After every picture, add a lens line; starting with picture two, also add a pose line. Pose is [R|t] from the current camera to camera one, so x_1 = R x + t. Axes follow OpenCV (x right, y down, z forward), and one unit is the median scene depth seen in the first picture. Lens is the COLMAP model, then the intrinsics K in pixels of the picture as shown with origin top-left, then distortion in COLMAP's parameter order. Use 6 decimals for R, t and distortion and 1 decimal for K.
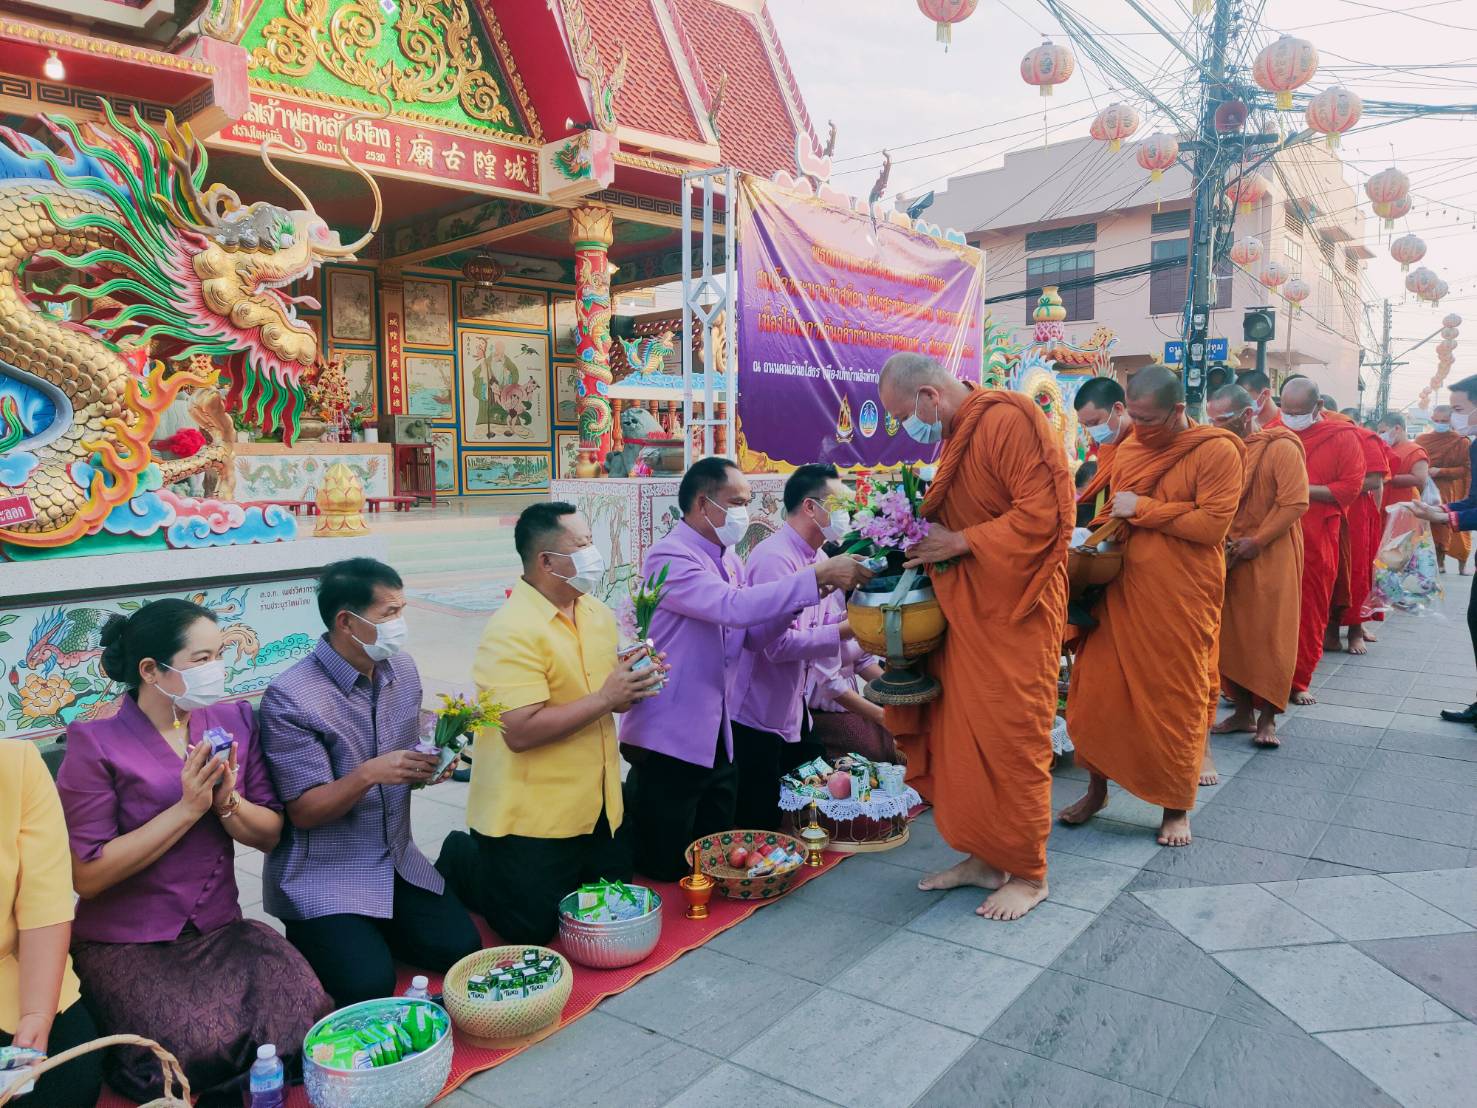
lens RADIAL K [[1127.1, 0, 738.7], [0, 1127.1, 555.9], [0, 0, 1]] dist [0.019059, -0.033152]
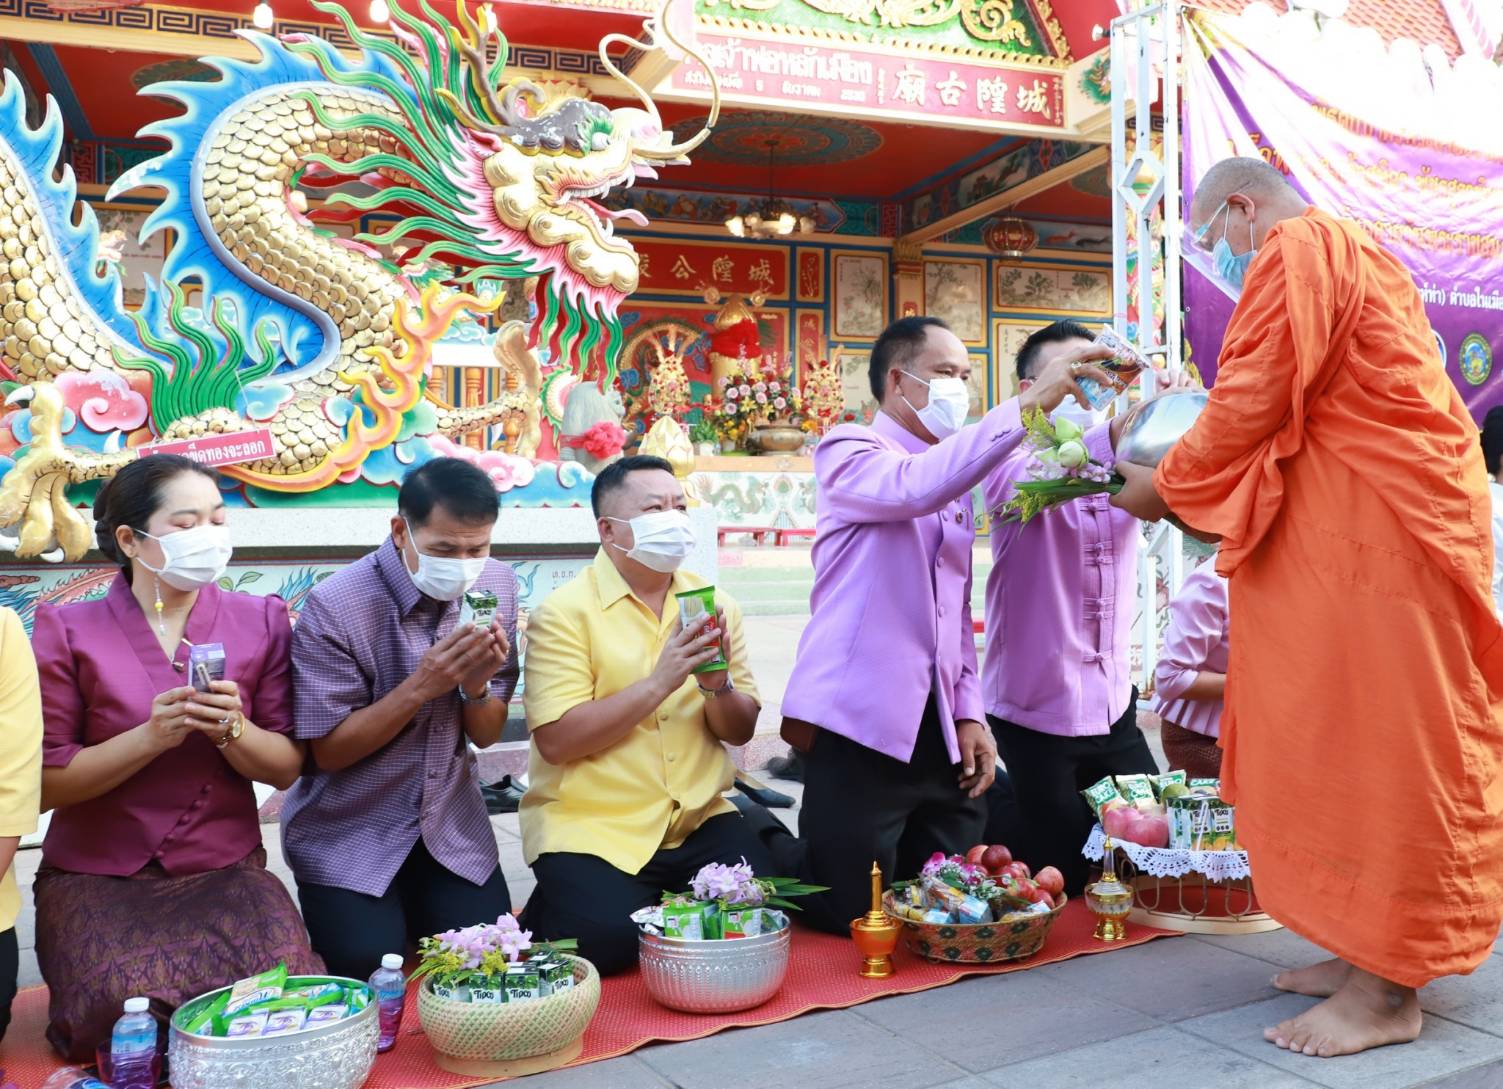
lens RADIAL K [[1520.4, 0, 884.5], [0, 1520.4, 450.2], [0, 0, 1]] dist [-0.008313, 0.000000]
pose [[0.932548, -0.016614, -0.360662, 0.128988], [-0.032198, 0.991133, -0.128910, 0.055073], [0.359606, 0.131828, 0.923745, 0.056605]]
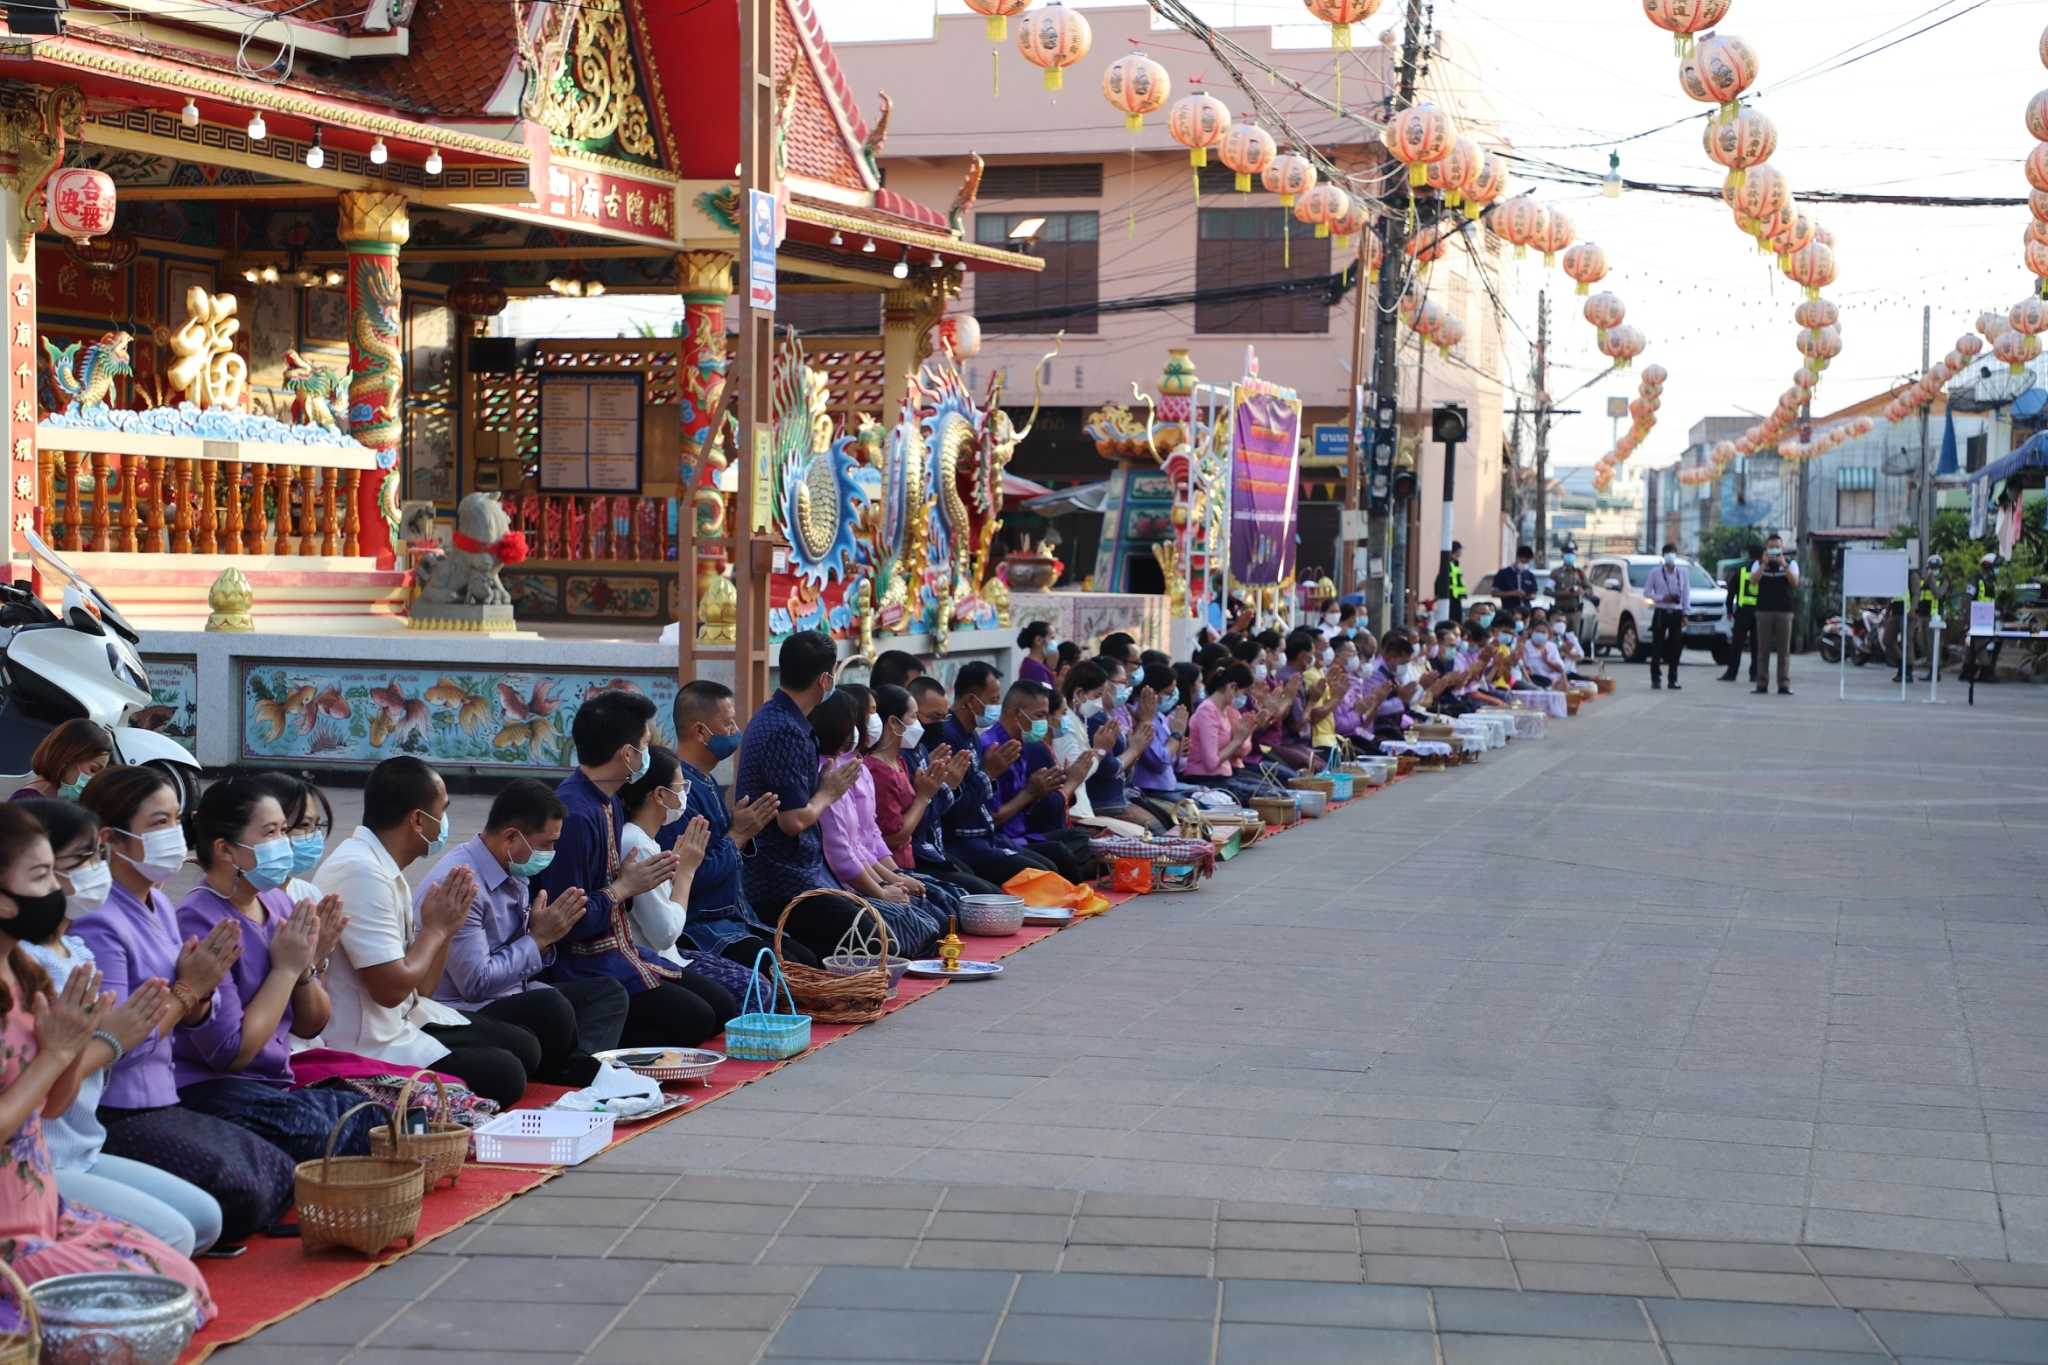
lens RADIAL K [[3481.2, 0, 1020.5], [0, 3481.2, 676.2], [0, 0, 1]] dist [0.147241, 0.000000]
pose [[0.927107, 0.011875, 0.374609, -1.447157], [0.008774, 0.998536, -0.053368, 0.204632], [-0.374694, 0.052765, 0.925646, -2.268971]]
